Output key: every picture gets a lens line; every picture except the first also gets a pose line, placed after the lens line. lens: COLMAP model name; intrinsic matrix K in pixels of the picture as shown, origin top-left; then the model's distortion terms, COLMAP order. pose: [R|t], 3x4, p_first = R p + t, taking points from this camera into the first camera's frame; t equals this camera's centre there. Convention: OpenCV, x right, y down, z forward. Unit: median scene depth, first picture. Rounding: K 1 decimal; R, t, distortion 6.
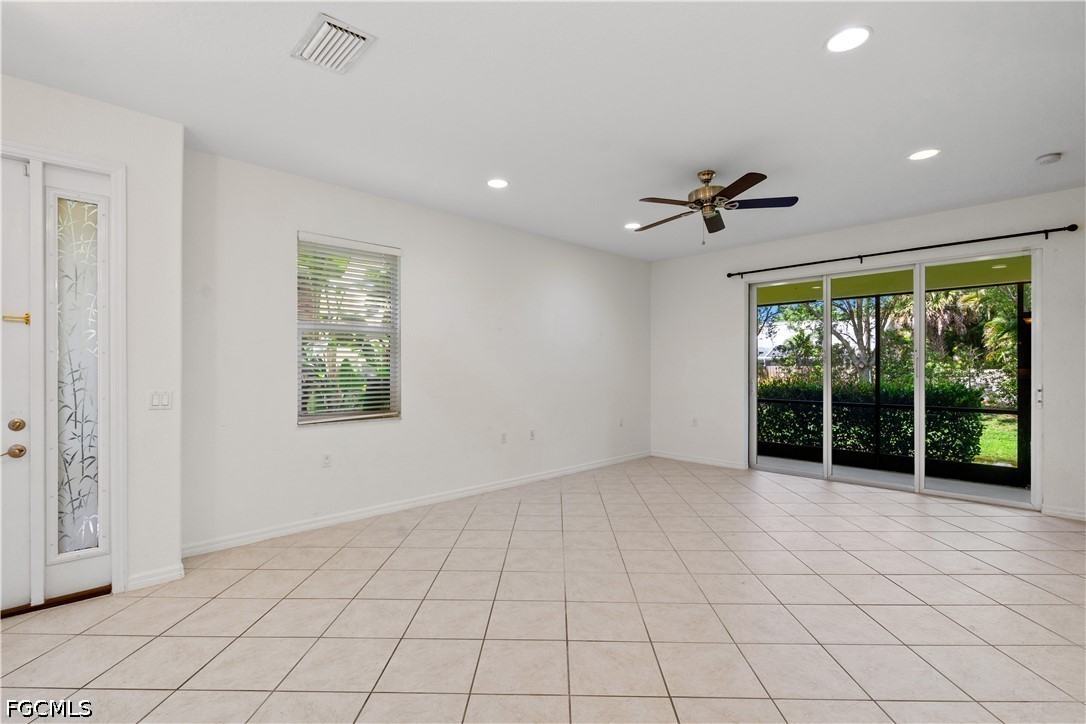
lens RADIAL K [[498.5, 0, 547.8], [0, 498.5, 364.7], [0, 0, 1]] dist [0.001017, 0.000248]
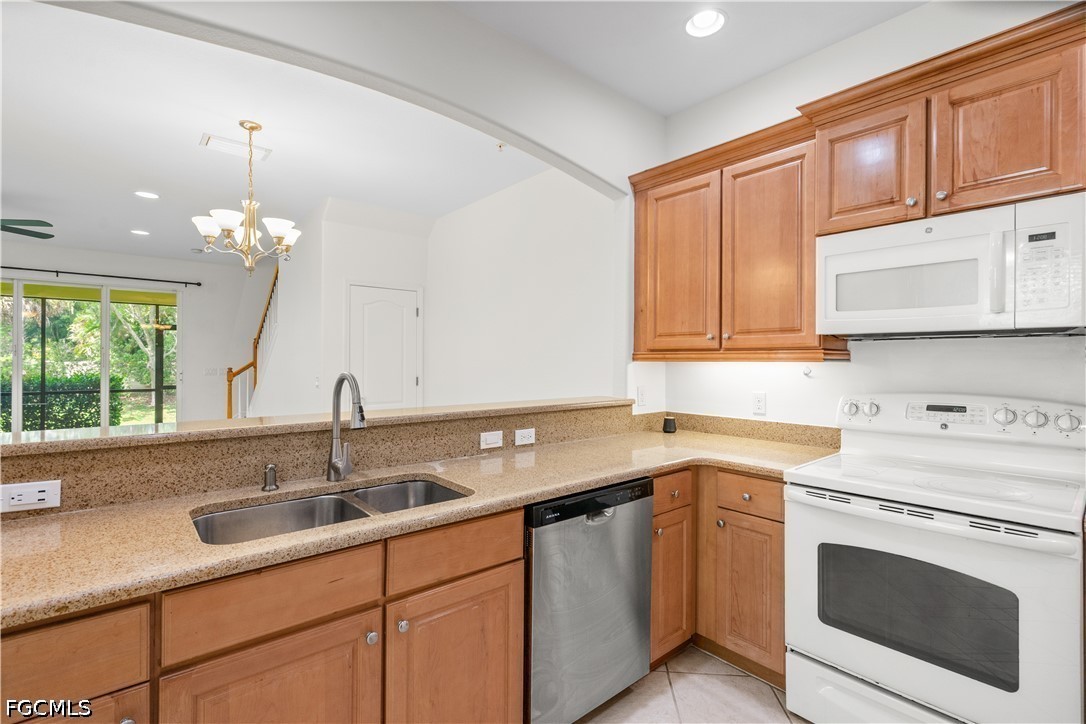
lens RADIAL K [[497.8, 0, 545.9], [0, 497.8, 359.1], [0, 0, 1]] dist [-0.001792, 0.000912]
pose [[0.059185, 0.004096, 0.998239, -0.361090], [-0.008031, 0.999961, -0.003627, -0.002086], [-0.998215, -0.007802, 0.059215, -0.197968]]
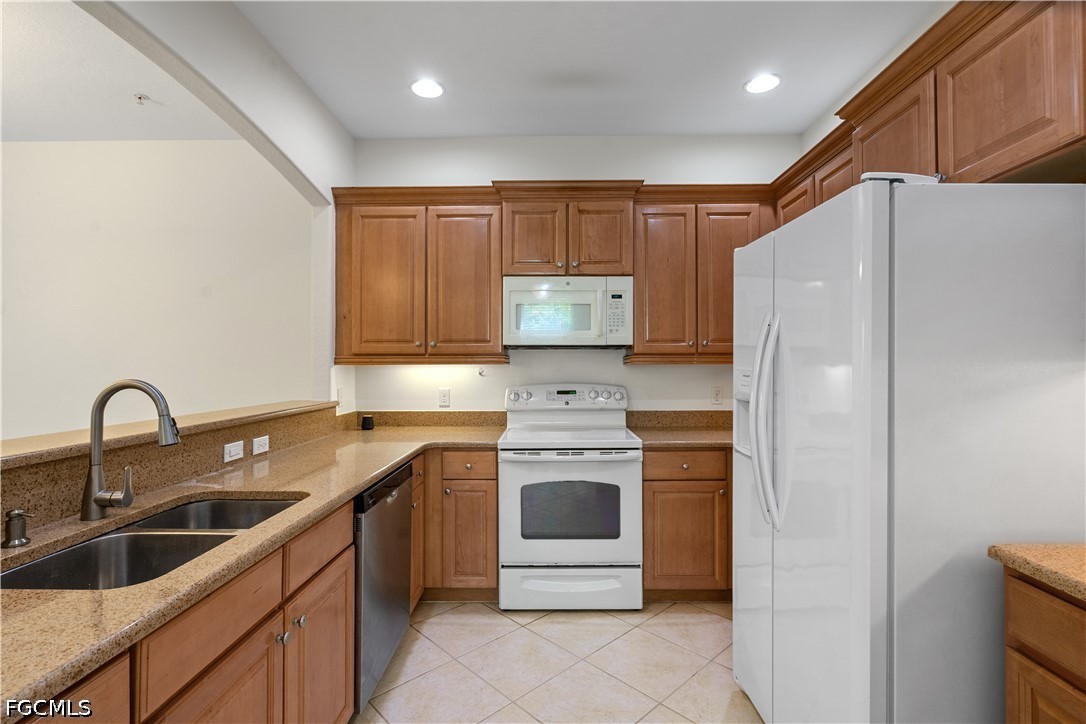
lens RADIAL K [[505.6, 0, 545.2], [0, 505.6, 362.4], [0, 0, 1]] dist [-0.000068, 0.001416]
pose [[-0.706724, 0.005585, 0.707468, -0.379721], [0.000545, 0.999973, -0.007350, -0.001239], [-0.707490, -0.004809, -0.706707, -0.084211]]
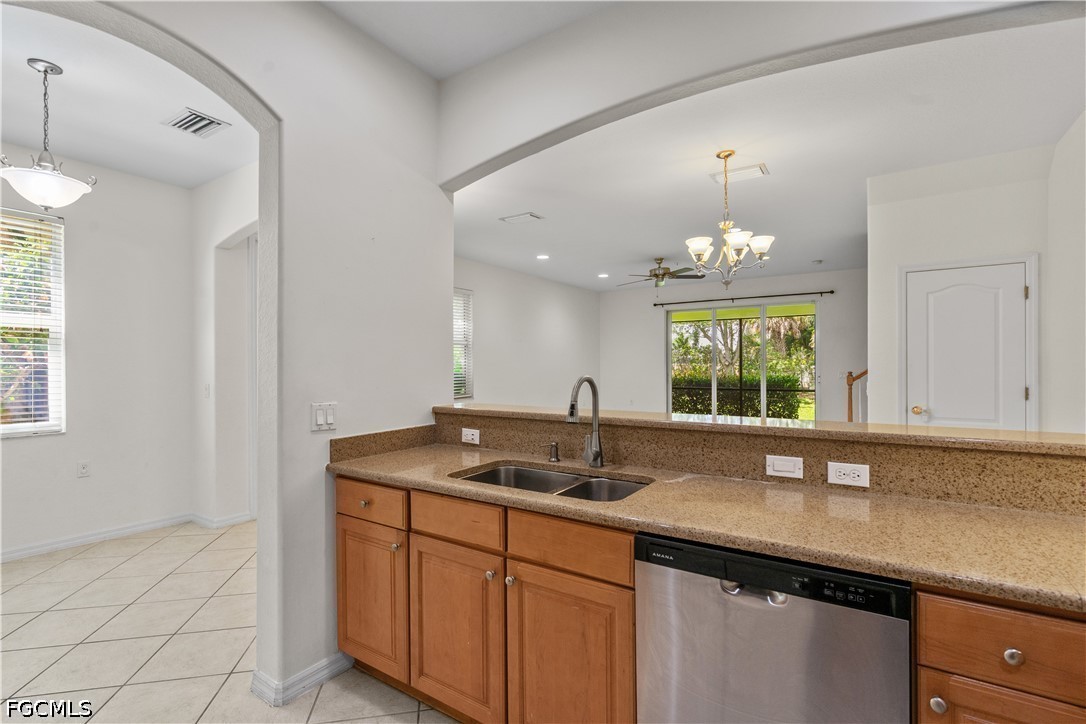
lens RADIAL K [[502.4, 0, 545.8], [0, 502.4, 360.5], [0, 0, 1]] dist [-0.008163, 0.007087]
pose [[0.975670, -0.002091, 0.219236, -0.236477], [0.002980, 0.999989, -0.003729, -0.003251], [-0.219226, 0.004291, 0.975665, -0.337723]]
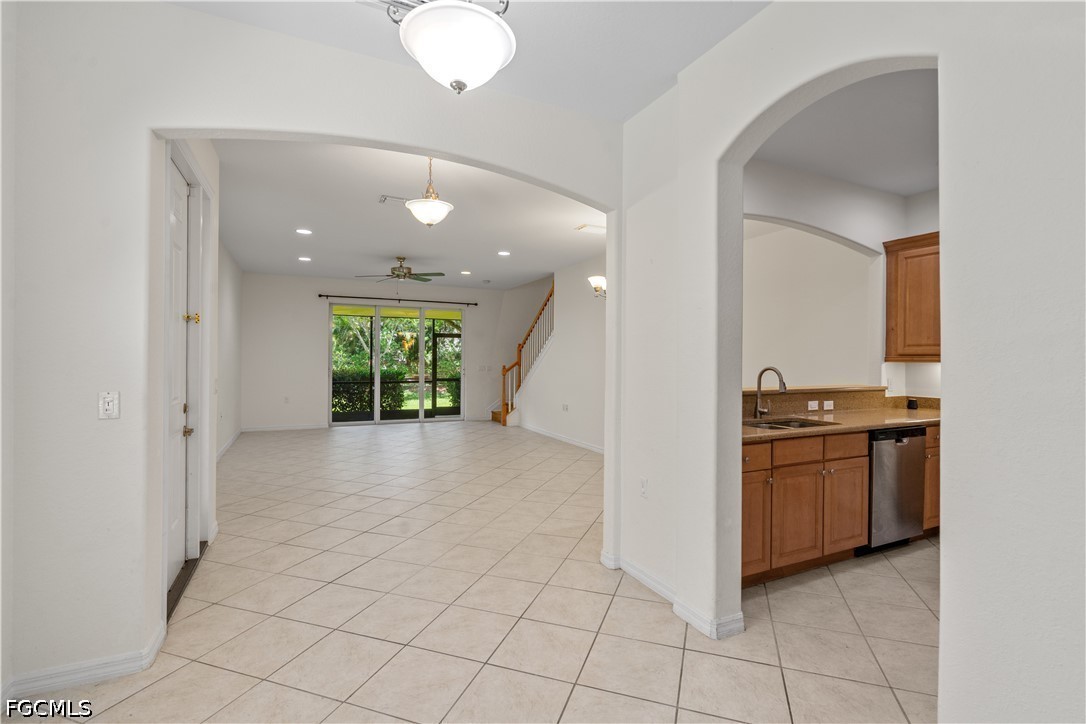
lens RADIAL K [[497.8, 0, 545.9], [0, 497.8, 359.1], [0, 0, 1]] dist [-0.001792, 0.000912]
pose [[0.306499, 0.003172, 0.951866, -0.634319], [-0.009945, 0.999951, -0.000130, -0.001660], [-0.951819, -0.009426, 0.306516, -0.052817]]
